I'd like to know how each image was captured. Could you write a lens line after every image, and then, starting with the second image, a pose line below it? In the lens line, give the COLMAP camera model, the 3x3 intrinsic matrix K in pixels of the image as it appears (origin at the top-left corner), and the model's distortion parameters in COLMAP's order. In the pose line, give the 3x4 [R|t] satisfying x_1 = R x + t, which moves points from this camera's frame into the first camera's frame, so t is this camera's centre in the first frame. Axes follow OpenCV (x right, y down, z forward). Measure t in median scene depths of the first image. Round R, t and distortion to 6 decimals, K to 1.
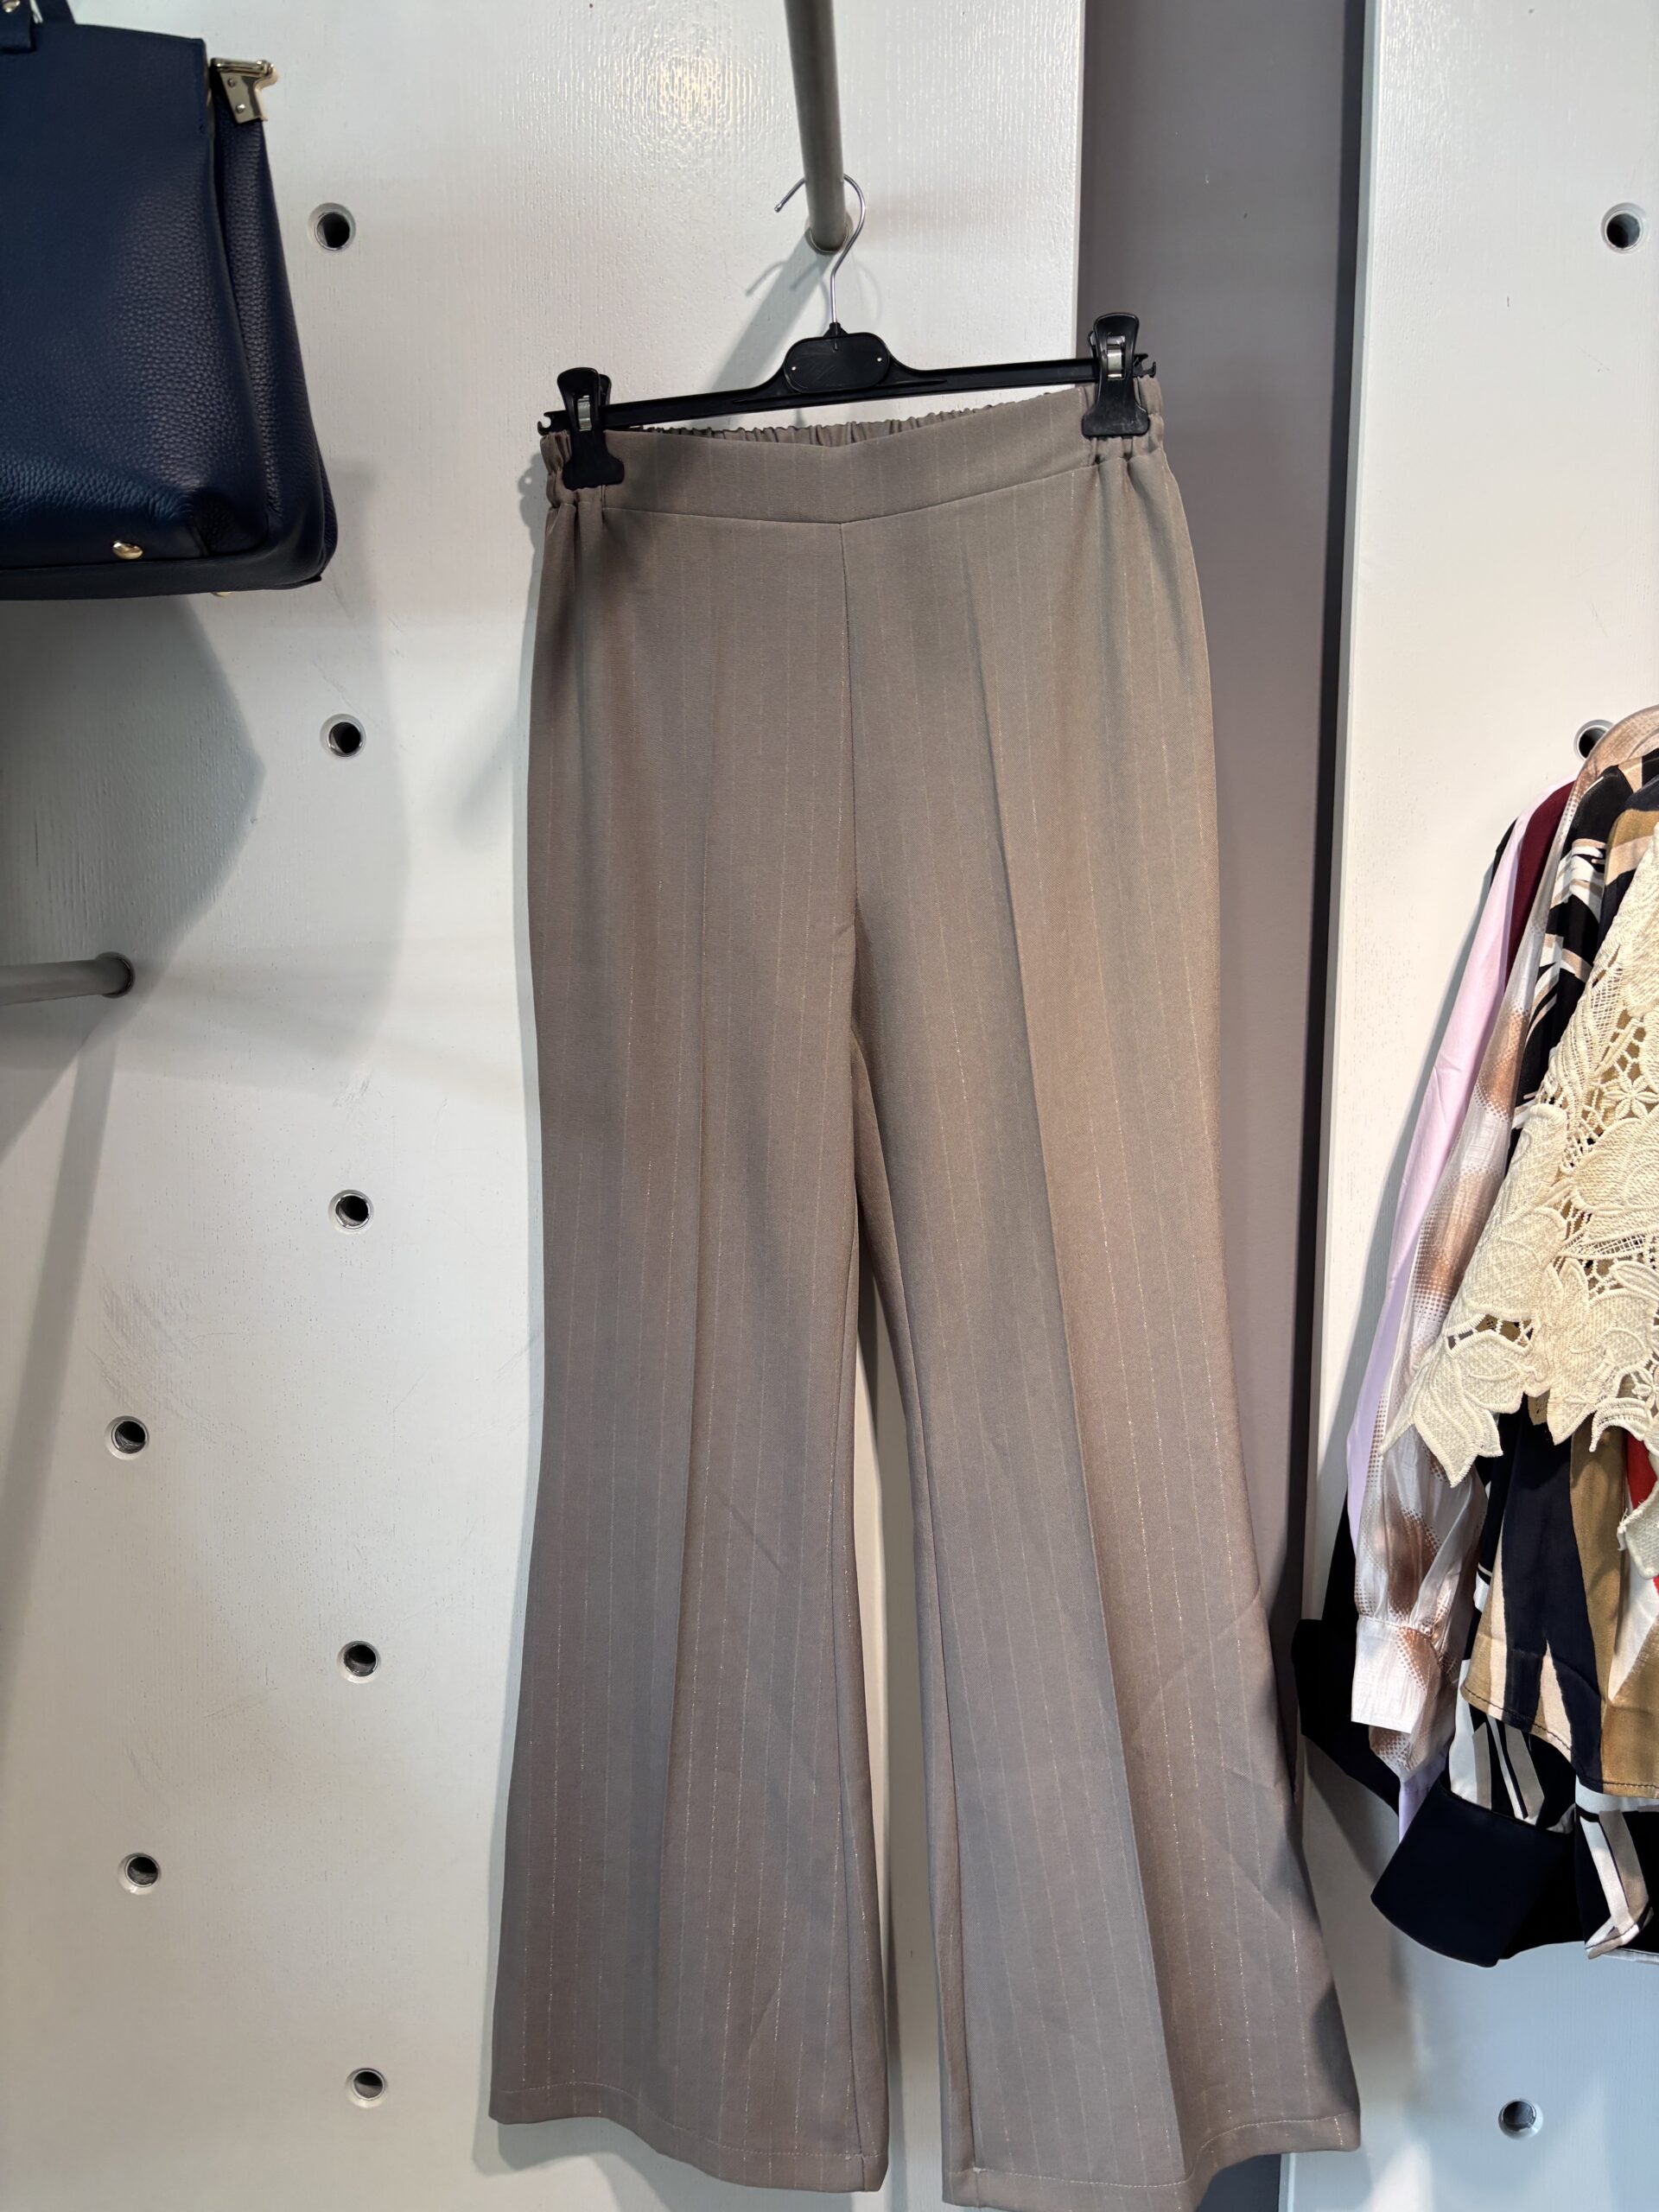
lens RADIAL K [[1663.2, 0, 841.9], [0, 1663.2, 1114.4], [0, 0, 1]] dist [0.006686, -0.029331]
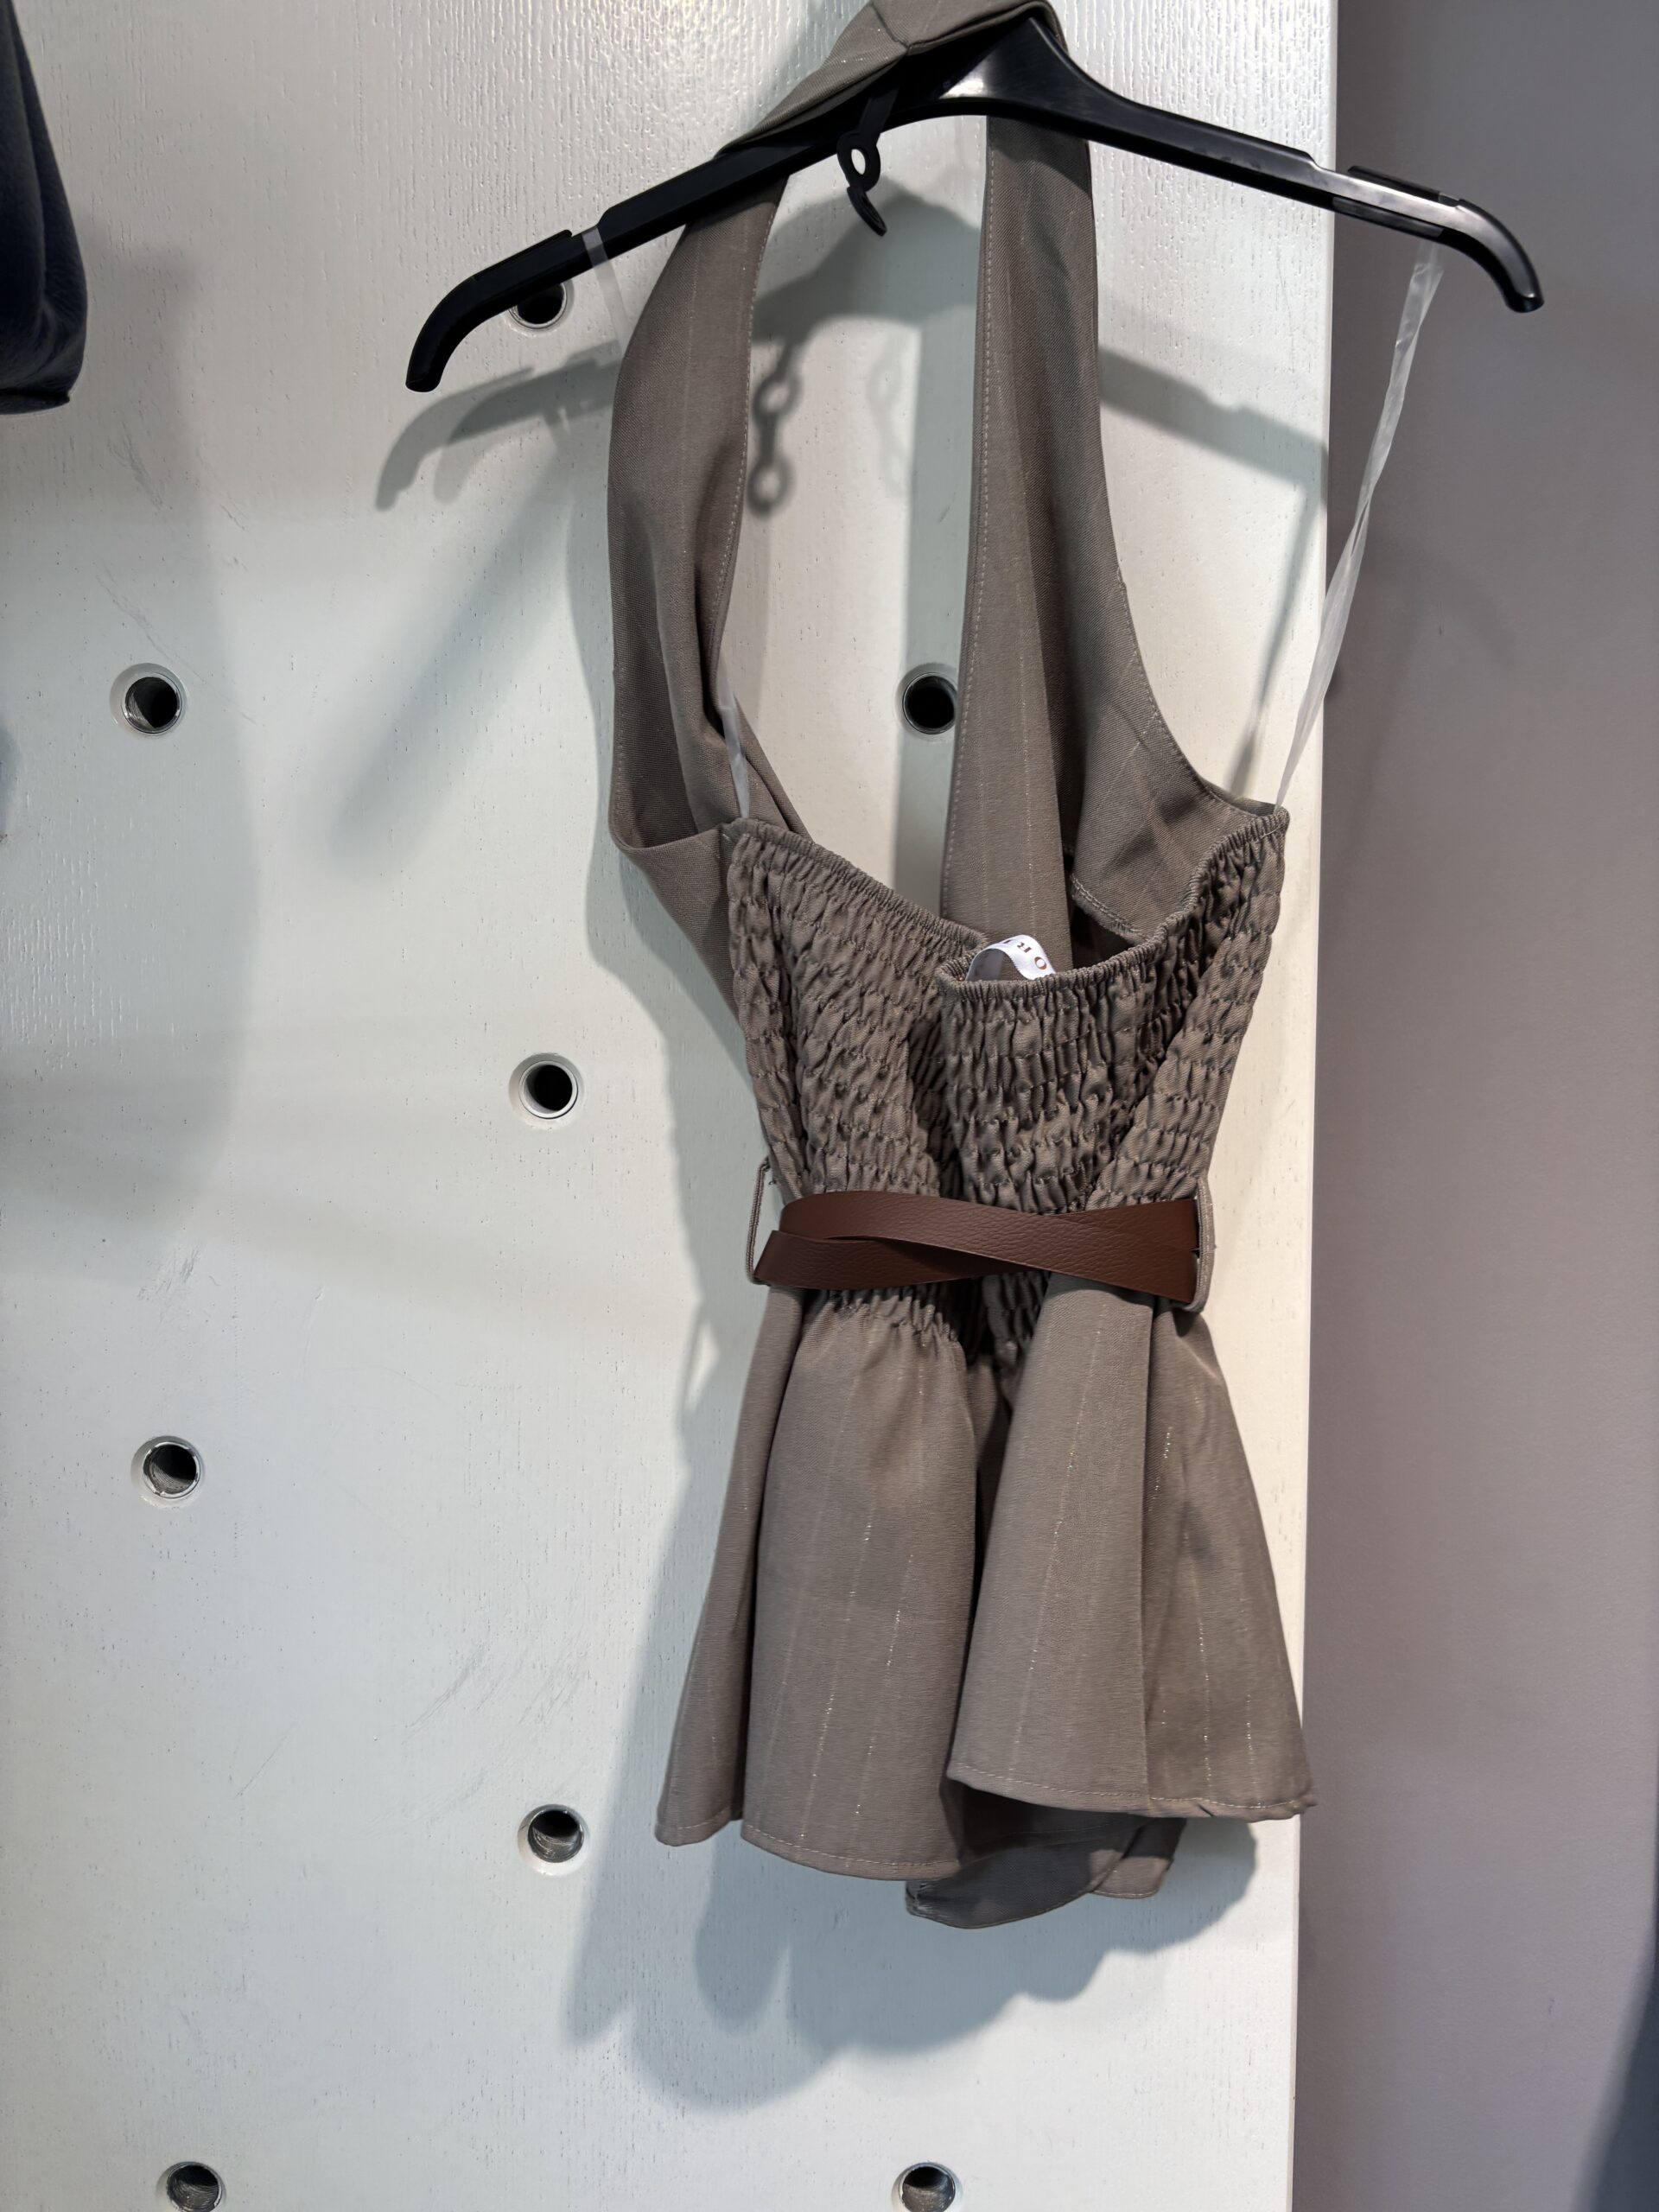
lens RADIAL K [[1640.5, 0, 831.2], [0, 1640.5, 1097.1], [0, 0, 1]] dist [0.008306, -0.034123]
pose [[0.999730, -0.012696, 0.019467, -0.069866], [0.013400, 0.999244, -0.036502, -0.062733], [-0.018989, 0.036753, 0.999144, 0.448524]]
